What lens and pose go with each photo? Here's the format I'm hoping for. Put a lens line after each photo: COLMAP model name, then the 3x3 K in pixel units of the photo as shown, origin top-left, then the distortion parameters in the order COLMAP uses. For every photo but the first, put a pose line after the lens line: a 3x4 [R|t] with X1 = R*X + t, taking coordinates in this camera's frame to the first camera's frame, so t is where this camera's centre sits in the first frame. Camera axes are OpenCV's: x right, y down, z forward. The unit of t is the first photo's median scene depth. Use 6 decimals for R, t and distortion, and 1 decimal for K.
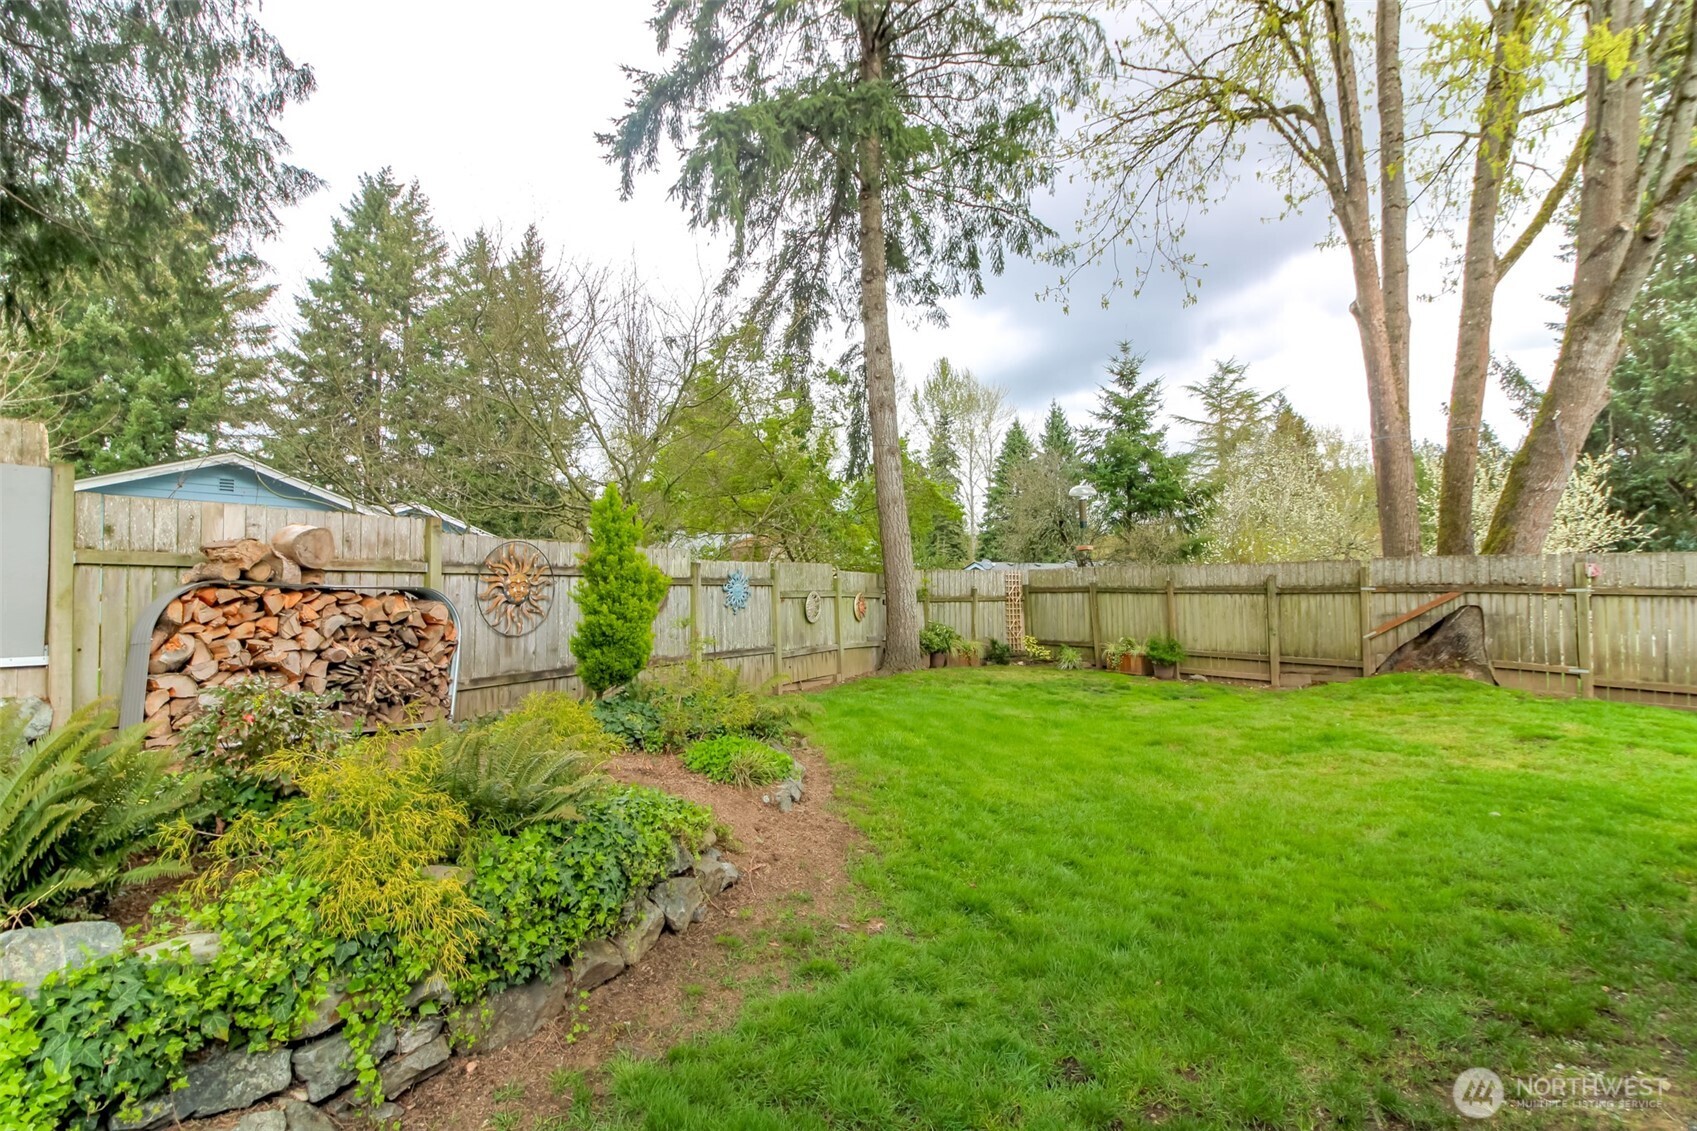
lens RADIAL K [[790.0, 0, 848.5], [0, 790.0, 565.5], [0, 0, 1]] dist [0.024973, 0.000088]
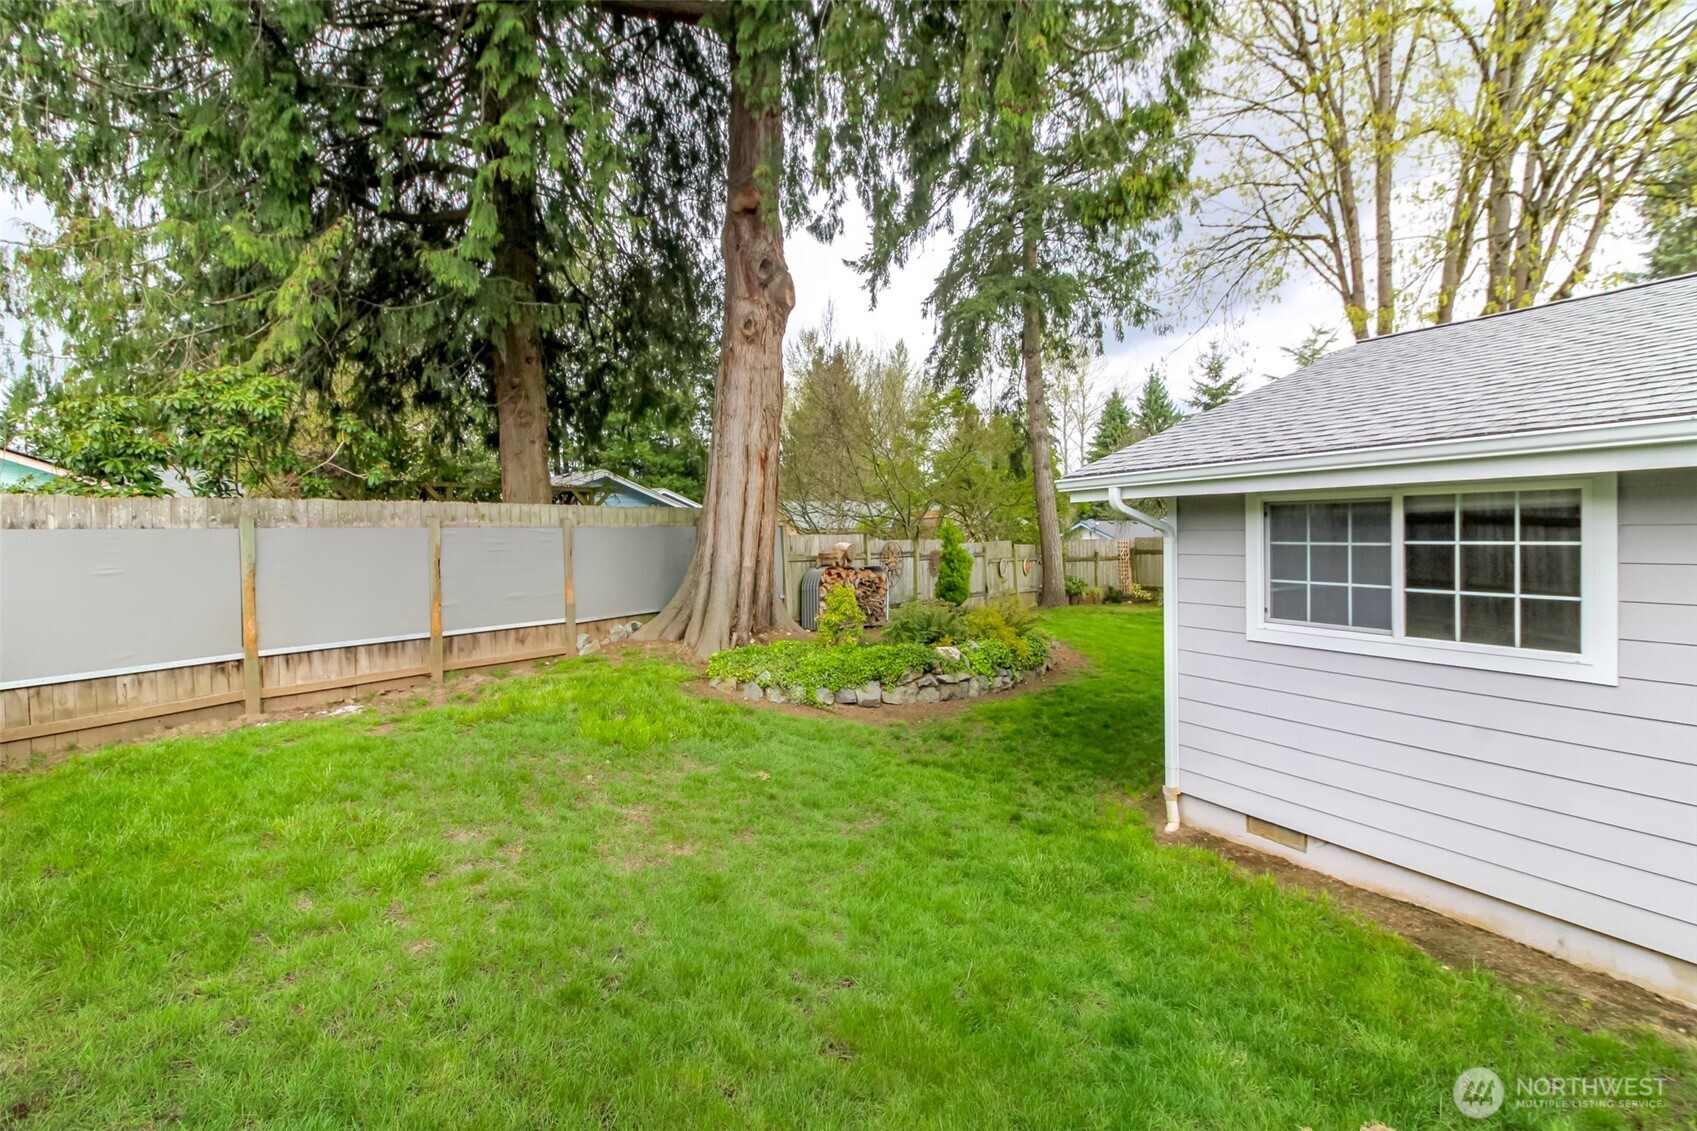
lens RADIAL K [[723.5, 0, 848.5], [0, 723.5, 565.5], [0, 0, 1]] dist [-0.000176, -0.000111]
pose [[0.990473, -0.008629, -0.137438, -0.117195], [0.017388, 0.997884, 0.062656, -0.038957], [0.136607, -0.064448, 0.988527, -0.405917]]
